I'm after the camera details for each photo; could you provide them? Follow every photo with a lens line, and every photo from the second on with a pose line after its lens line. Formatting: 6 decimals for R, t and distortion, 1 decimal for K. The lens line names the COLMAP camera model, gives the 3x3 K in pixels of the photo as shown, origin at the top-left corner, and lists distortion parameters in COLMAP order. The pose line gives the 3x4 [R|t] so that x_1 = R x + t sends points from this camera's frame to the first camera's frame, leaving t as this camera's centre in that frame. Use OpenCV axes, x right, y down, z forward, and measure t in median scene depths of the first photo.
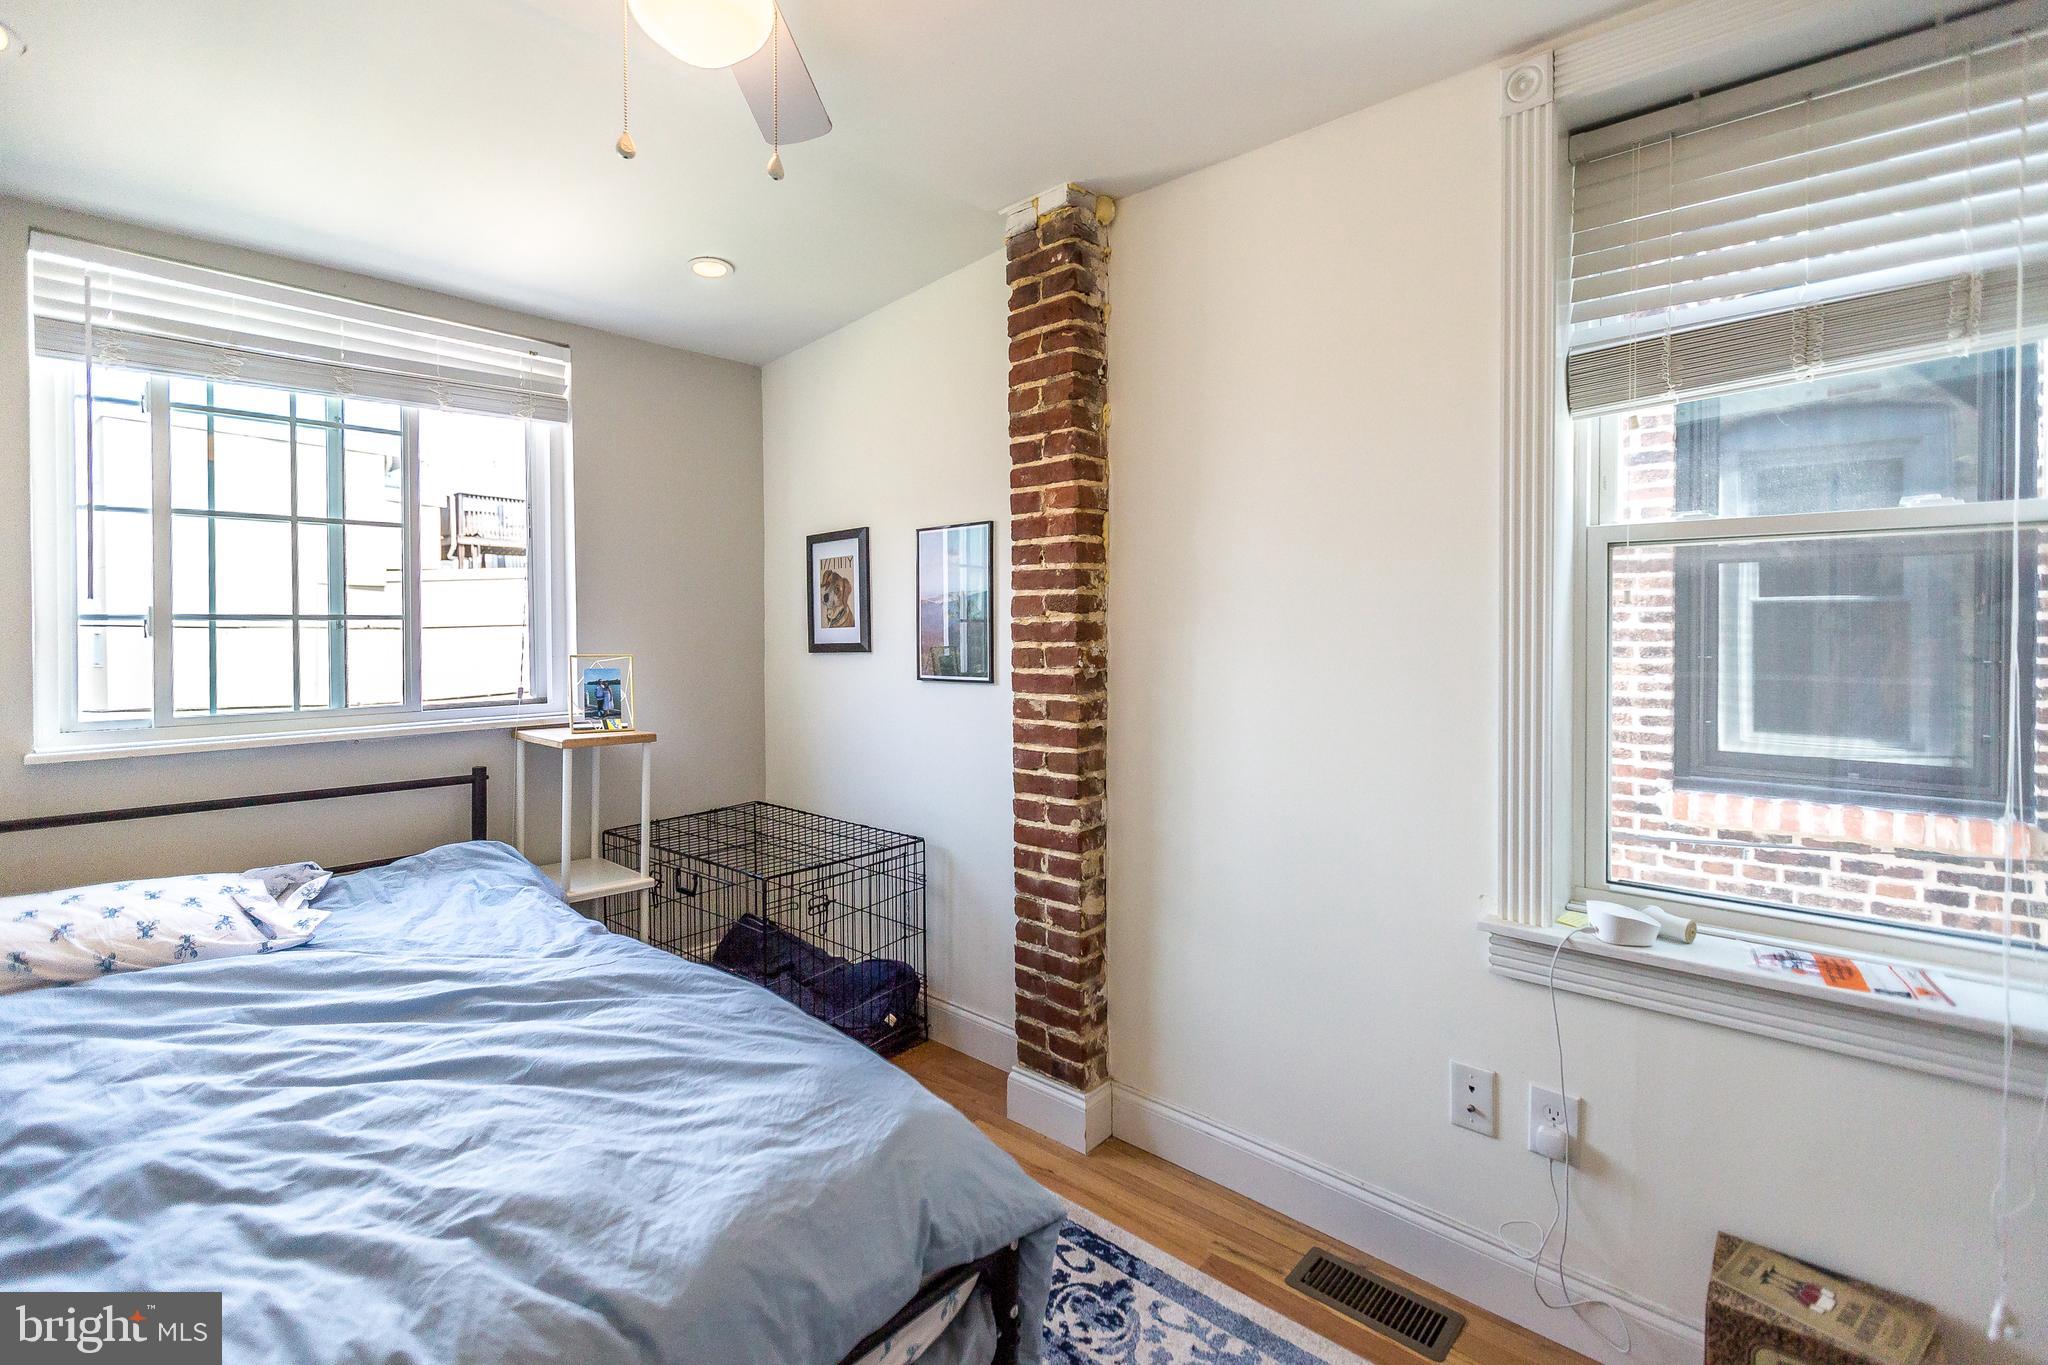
lens RADIAL K [[927.8, 0, 1022.5], [0, 927.8, 640.0], [0, 0, 1]] dist [0.003363, 0.000279]
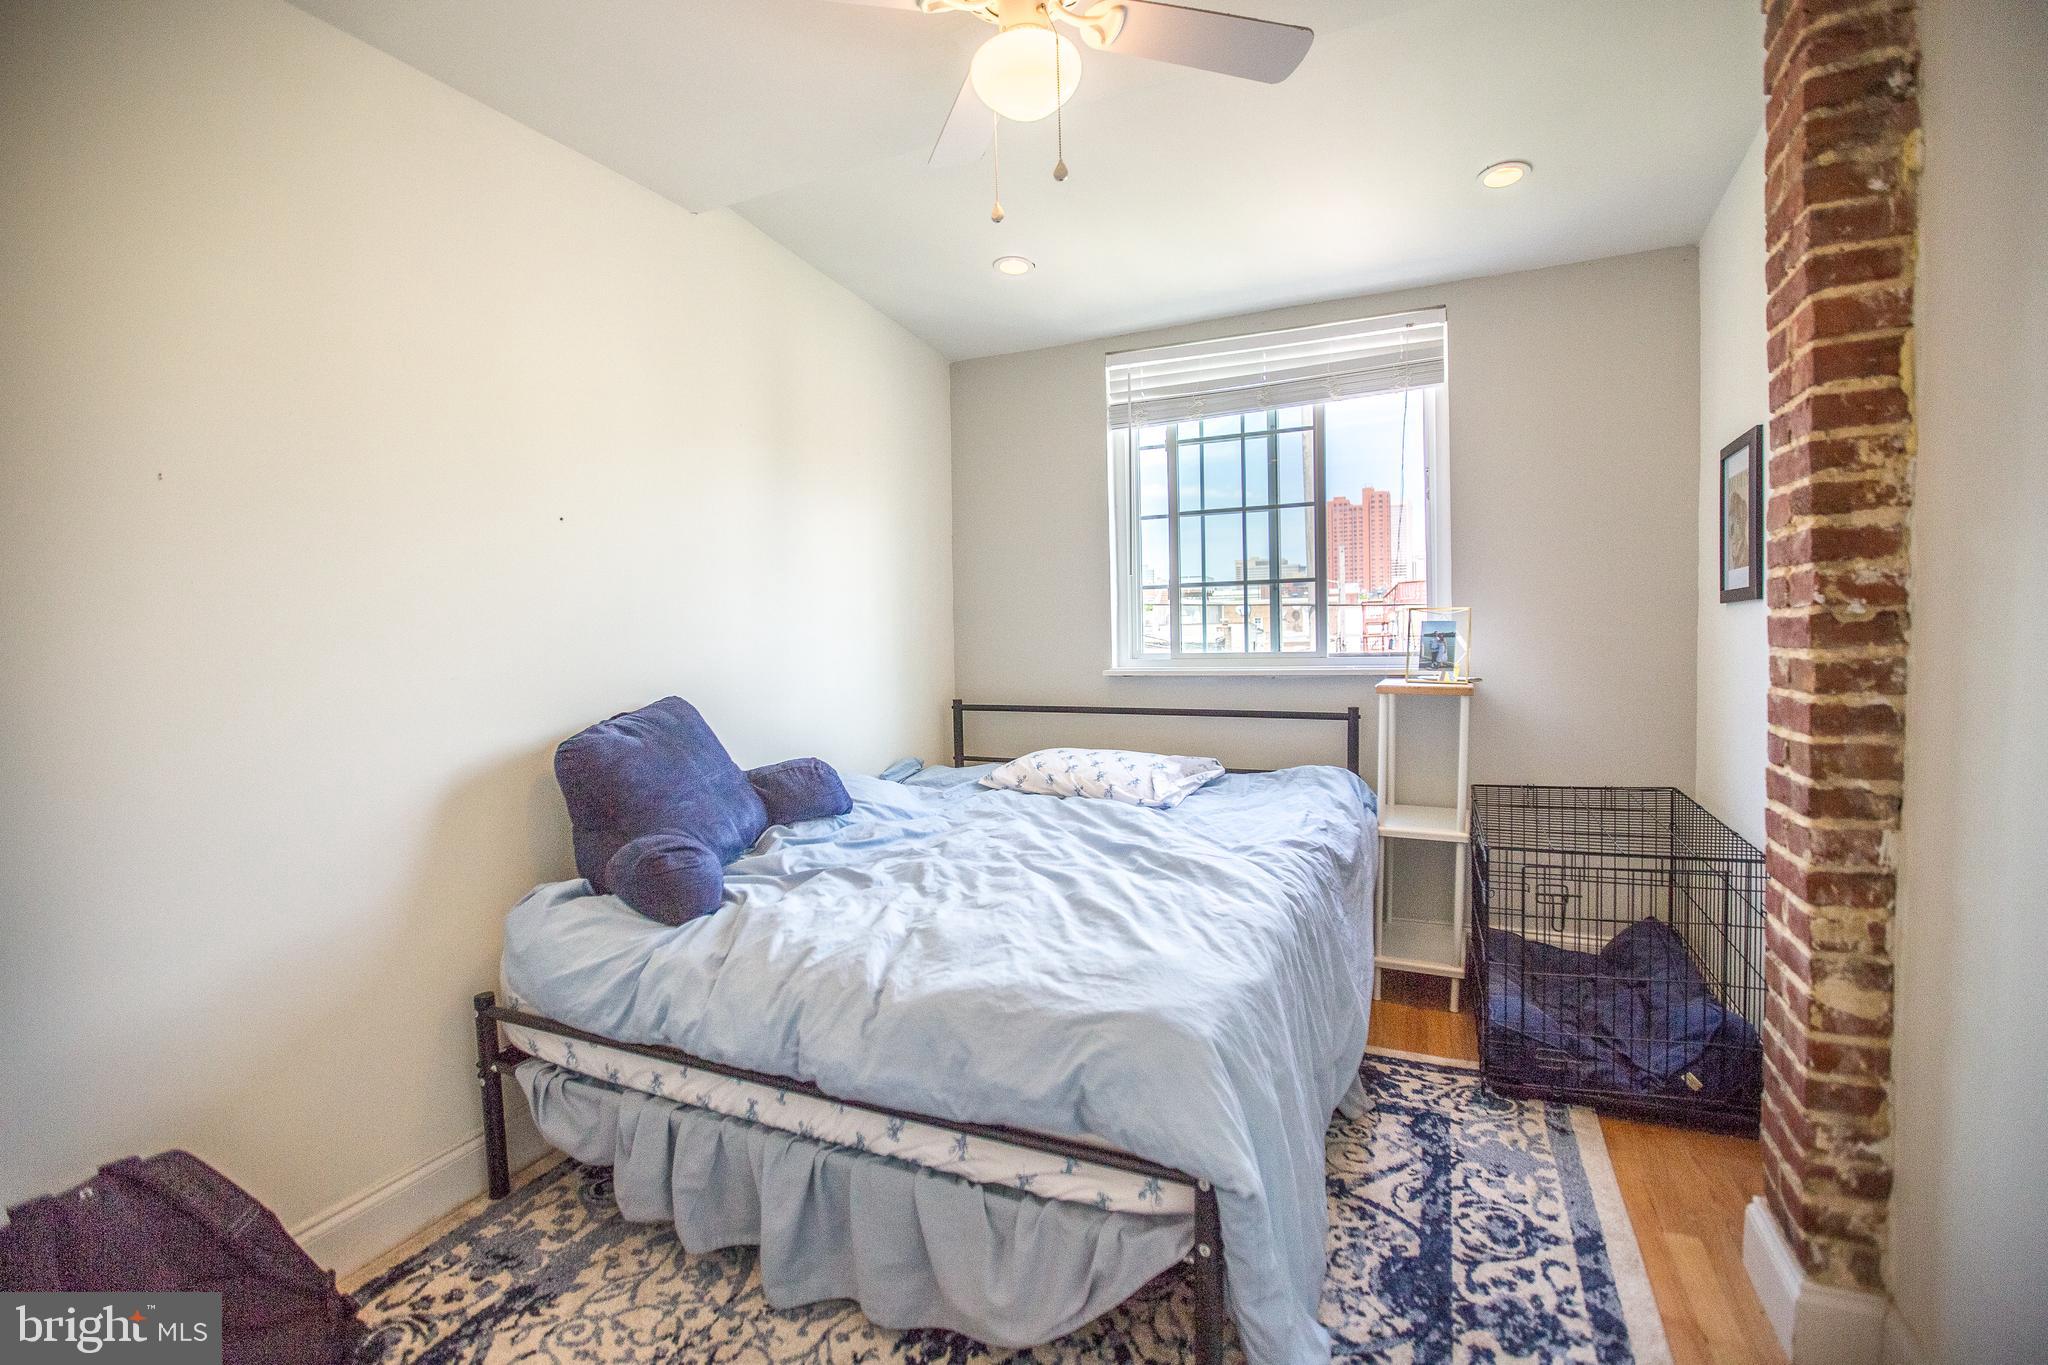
lens RADIAL K [[945.1, 0, 1024.0], [0, 945.1, 682.5], [0, 0, 1]] dist [-0.043085, 0.016833]
pose [[0.300424, 0.053840, -0.952285, 0.476751], [0.011139, 0.998139, 0.059946, 0.038243], [0.953741, -0.028617, 0.299265, 0.313226]]
